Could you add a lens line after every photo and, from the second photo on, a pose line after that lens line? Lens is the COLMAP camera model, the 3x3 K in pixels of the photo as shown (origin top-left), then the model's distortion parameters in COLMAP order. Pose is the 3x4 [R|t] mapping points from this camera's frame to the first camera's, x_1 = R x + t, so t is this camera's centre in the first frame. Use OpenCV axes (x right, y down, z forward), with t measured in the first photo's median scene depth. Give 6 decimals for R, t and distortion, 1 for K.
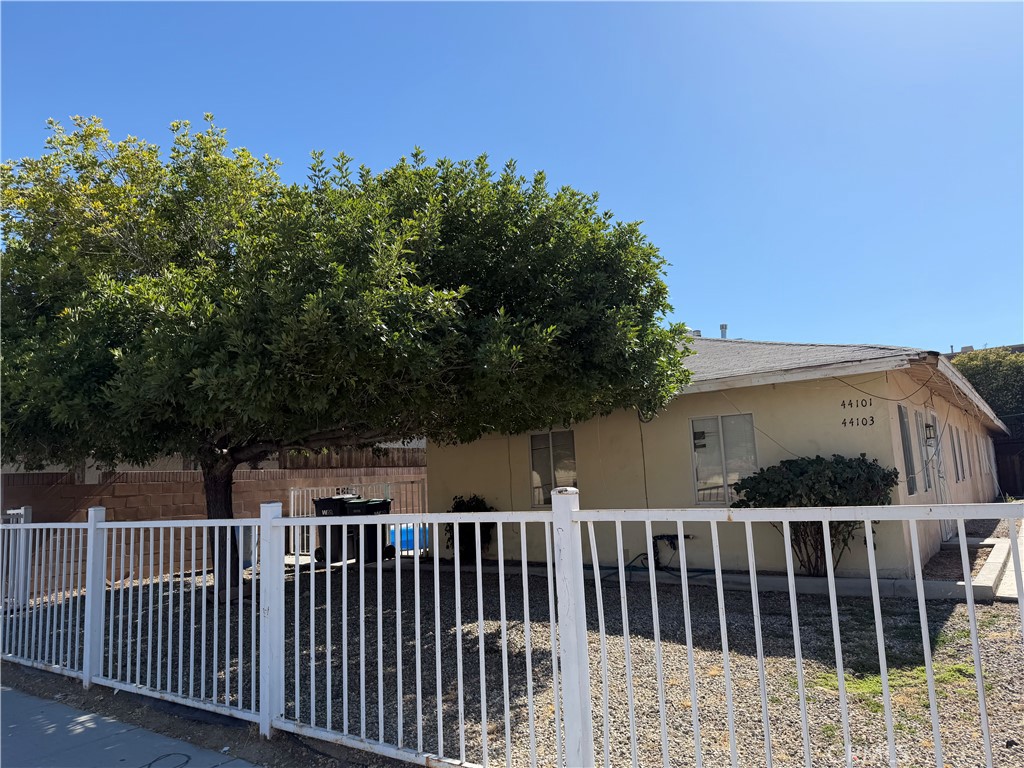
lens RADIAL K [[708.6, 0, 522.1], [0, 708.6, 389.6], [0, 0, 1]] dist [0.119729, -0.177025]
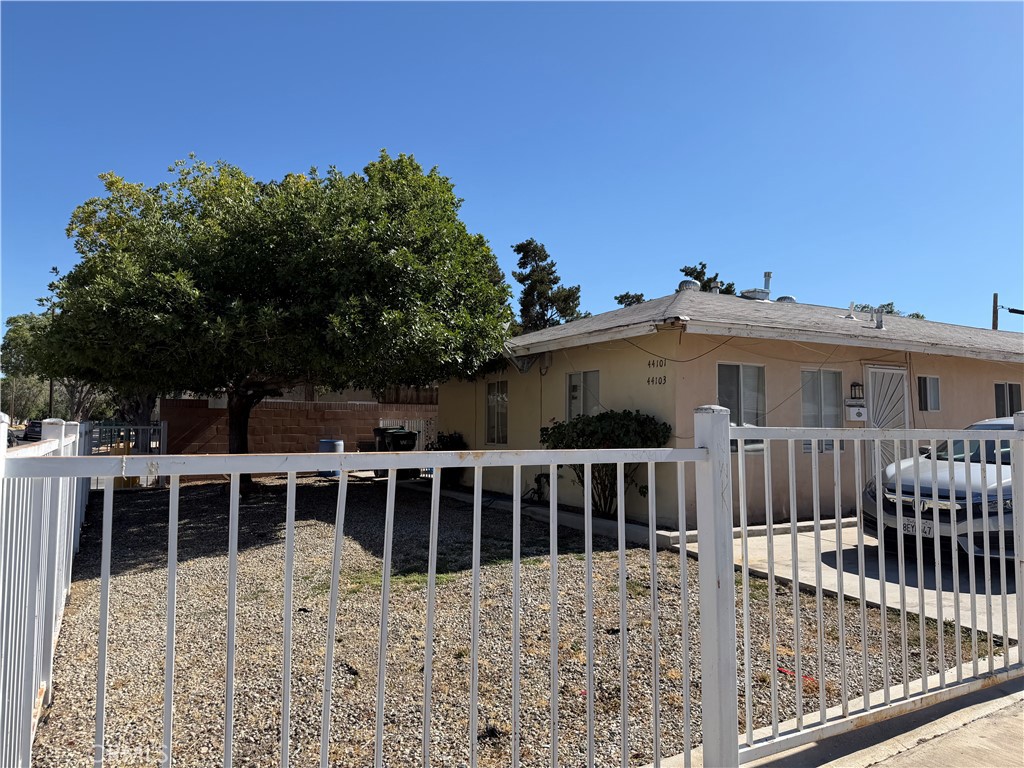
lens RADIAL K [[719.6, 0, 512.0], [0, 719.6, 384.0], [0, 0, 1]] dist [0.073354, -0.097116]
pose [[0.906436, 0.024690, -0.421620, 0.608590], [0.010620, 0.996642, 0.081194, -0.033043], [0.422209, -0.078075, 0.903130, -0.050674]]
